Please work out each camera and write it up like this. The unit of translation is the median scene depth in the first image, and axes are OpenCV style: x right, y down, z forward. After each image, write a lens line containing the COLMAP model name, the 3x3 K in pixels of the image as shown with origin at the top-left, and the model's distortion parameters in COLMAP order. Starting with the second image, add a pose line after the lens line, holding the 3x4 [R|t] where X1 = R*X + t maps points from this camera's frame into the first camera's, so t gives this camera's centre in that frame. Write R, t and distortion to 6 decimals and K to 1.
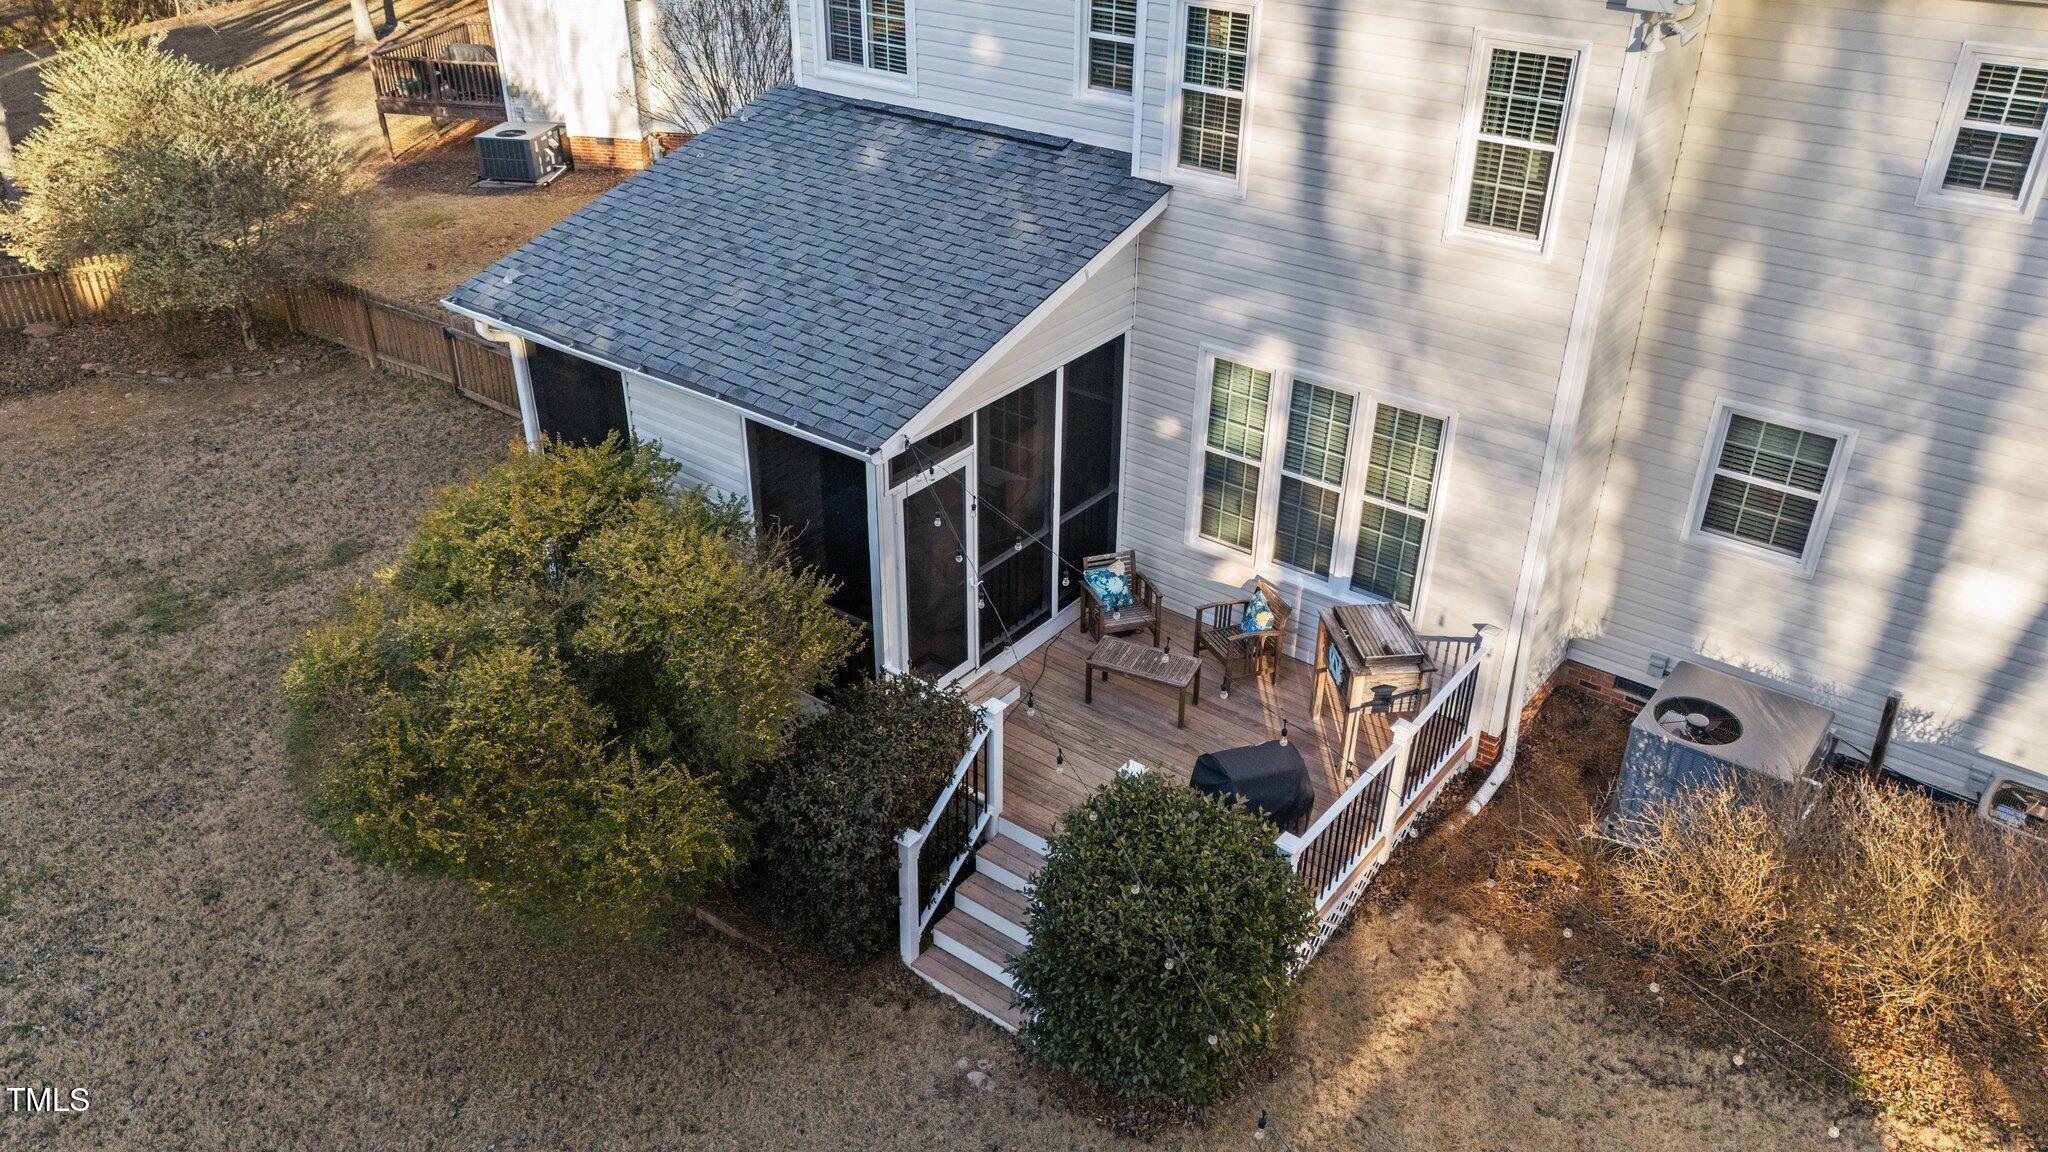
lens RADIAL K [[1511.4, 0, 1024.0], [0, 1511.4, 576.0], [0, 0, 1]] dist [0.143489, -0.230070]
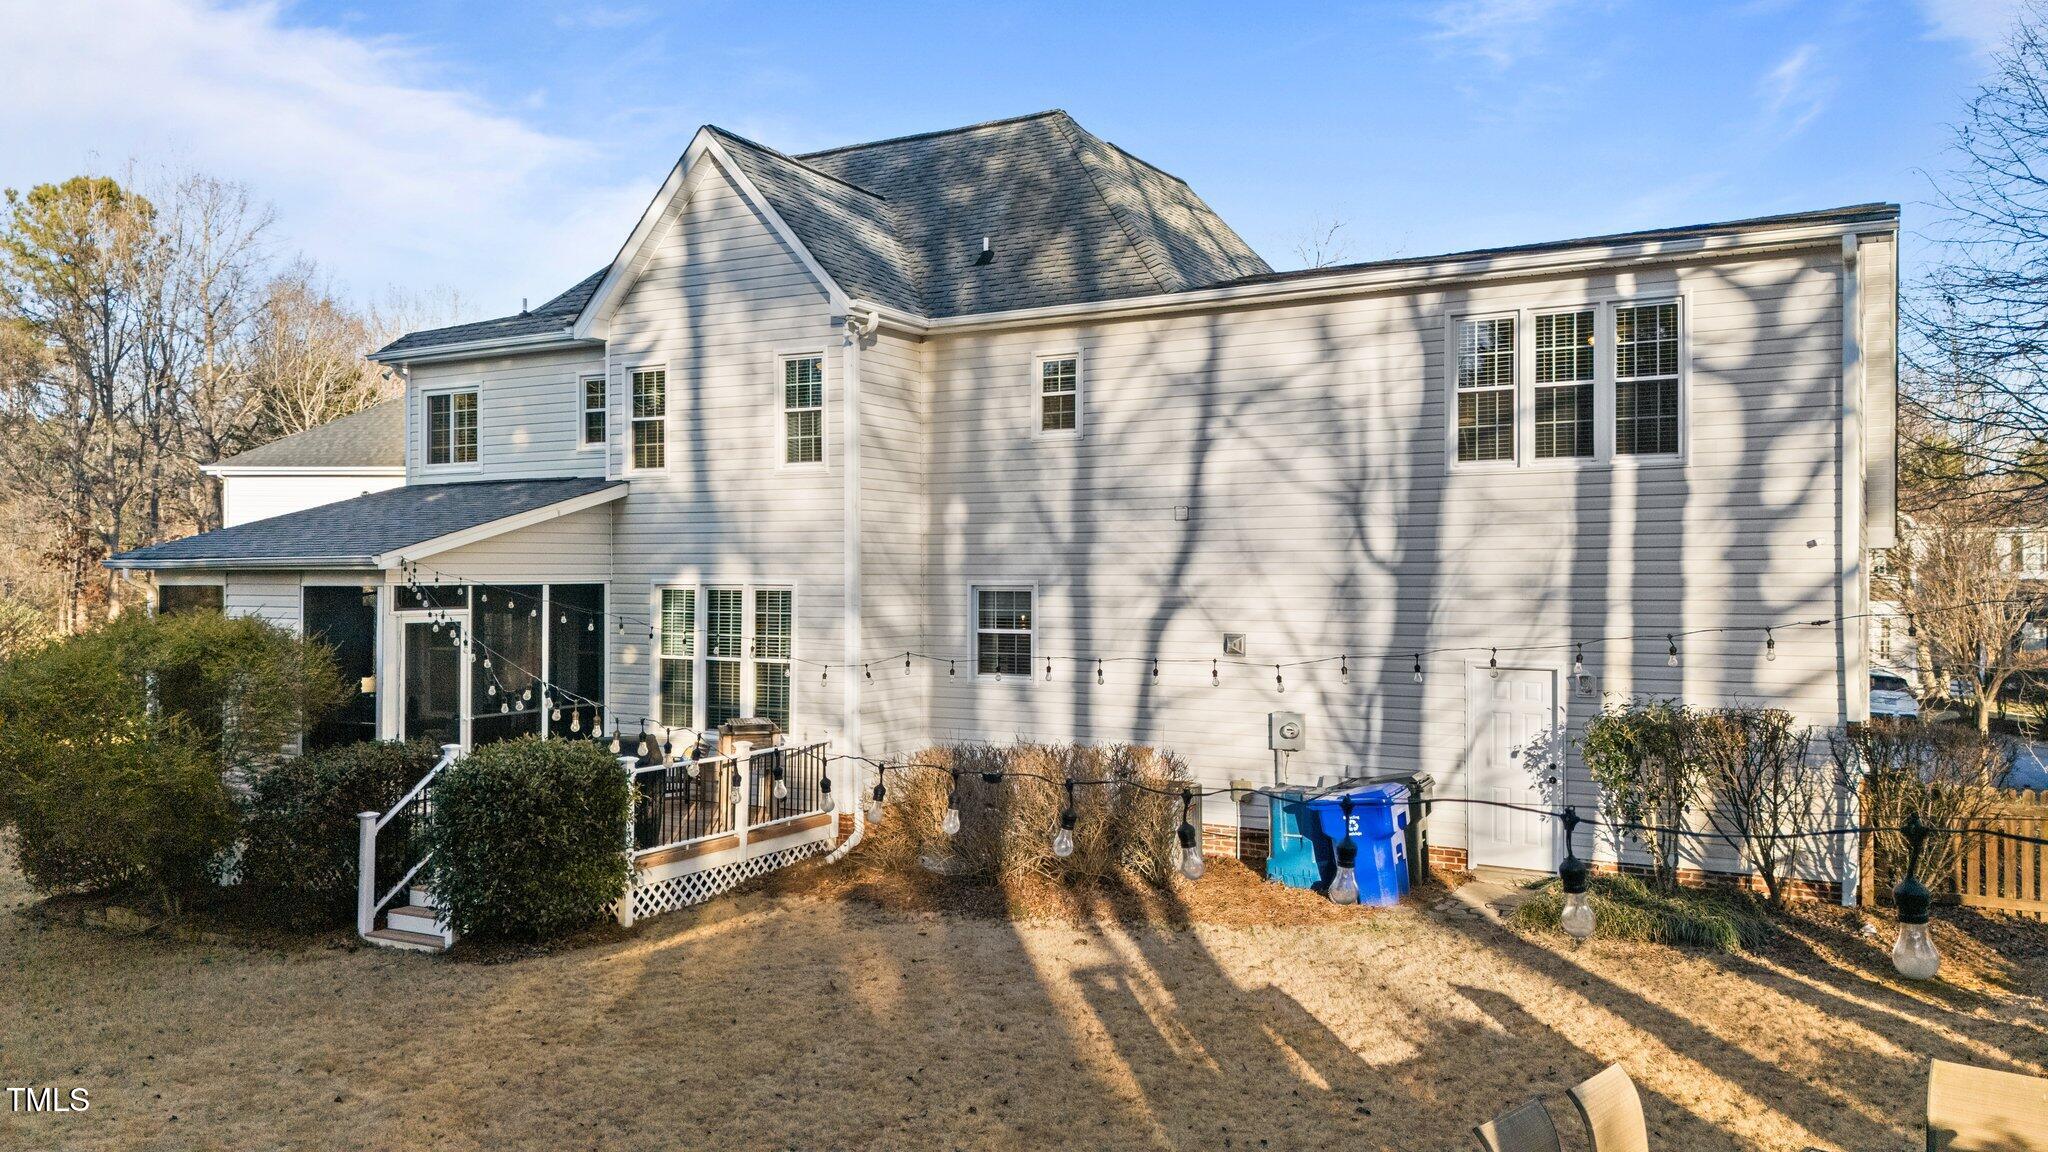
lens RADIAL K [[1522.0, 0, 1024.0], [0, 1522.0, 576.0], [0, 0, 1]] dist [0.139488, -0.167458]
pose [[0.991433, -0.006251, 0.130464, 0.306700], [0.070987, 0.864244, -0.498039, 0.672908], [-0.109640, 0.503034, 0.857284, -0.363160]]
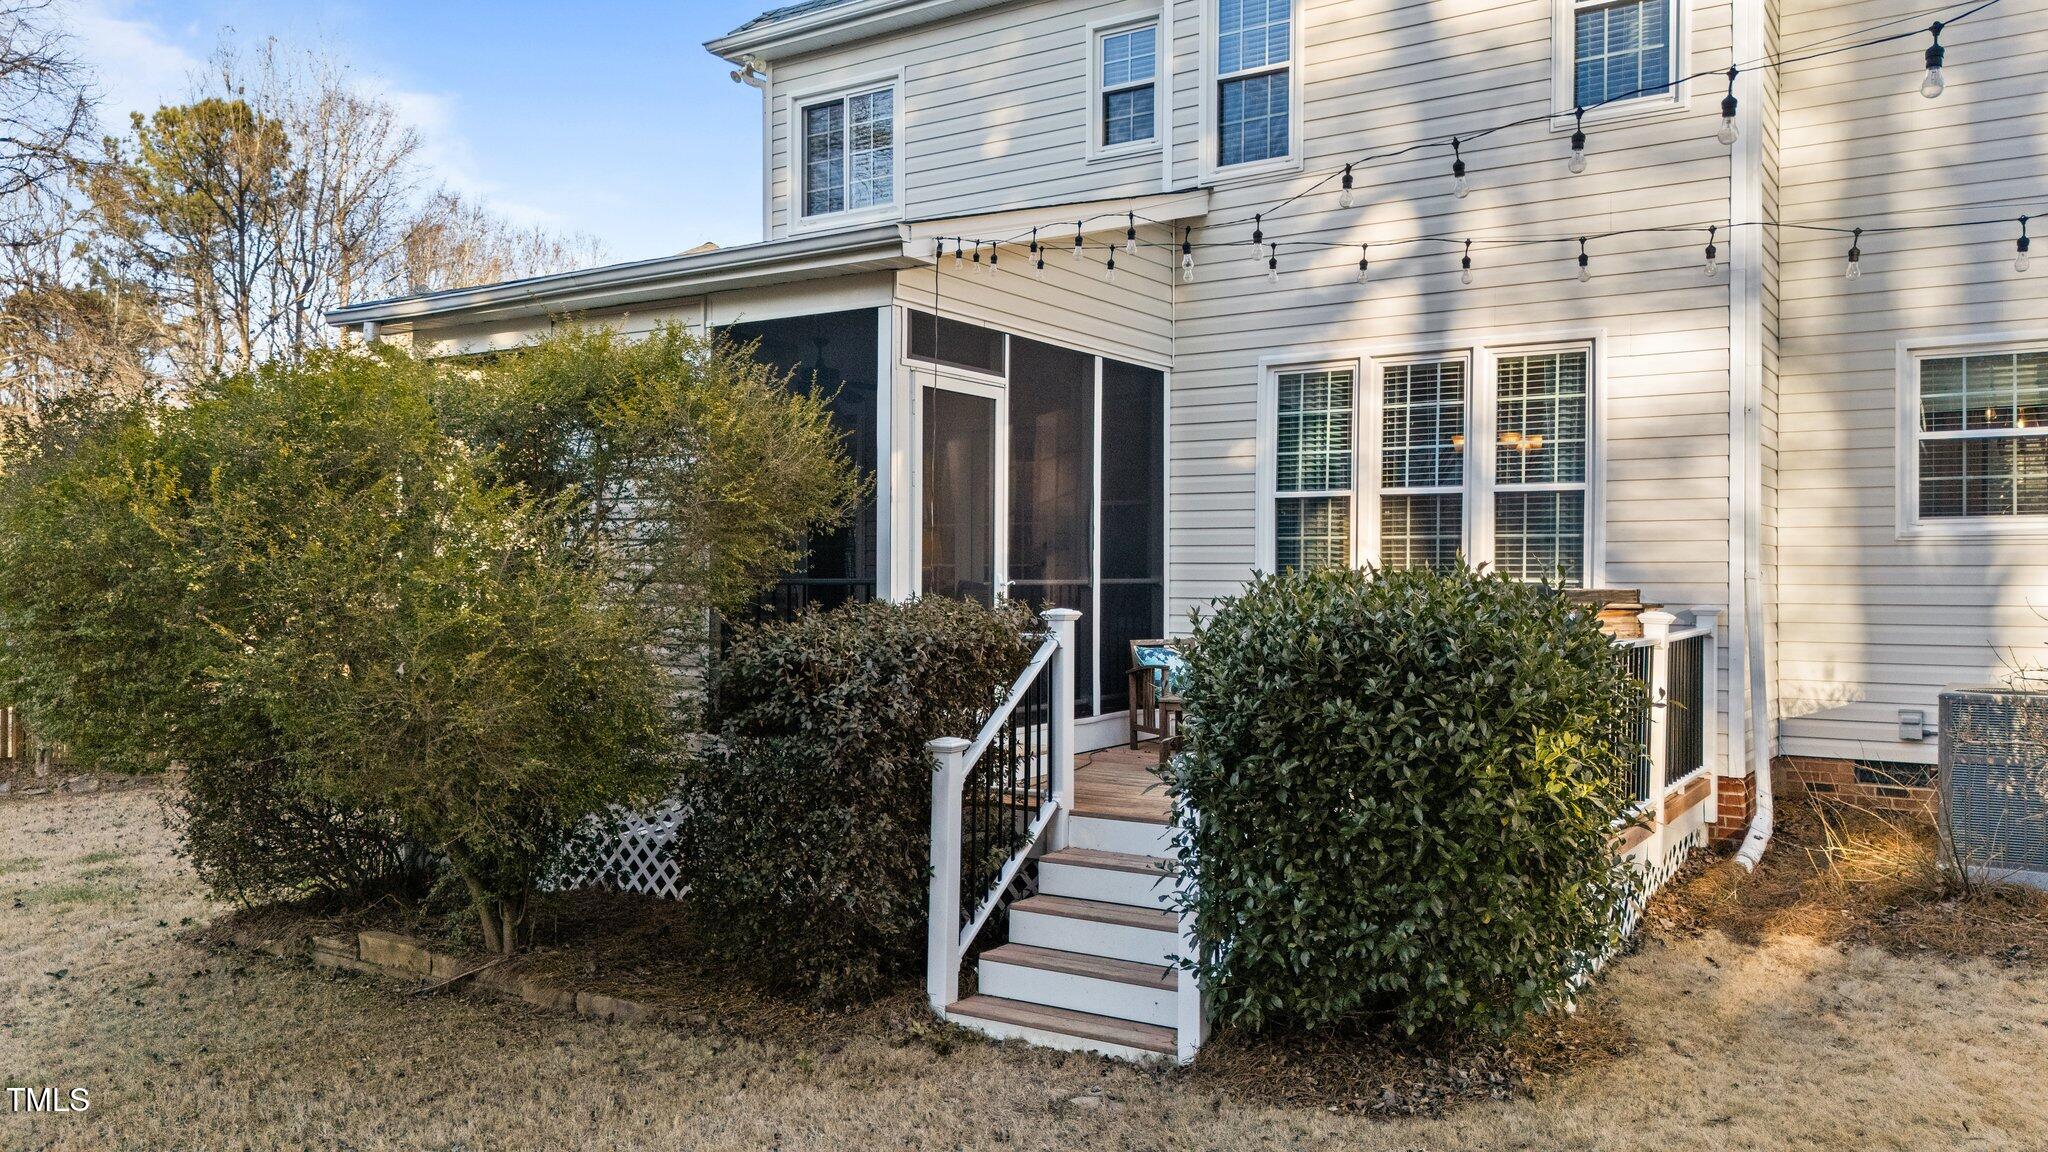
lens RADIAL K [[1511.4, 0, 1024.0], [0, 1511.4, 576.0], [0, 0, 1]] dist [0.143489, -0.230070]
pose [[0.996427, 0.000724, 0.084451, -0.090228], [0.042185, 0.862014, -0.505126, 0.396412], [-0.073164, 0.506884, 0.858904, 0.383037]]
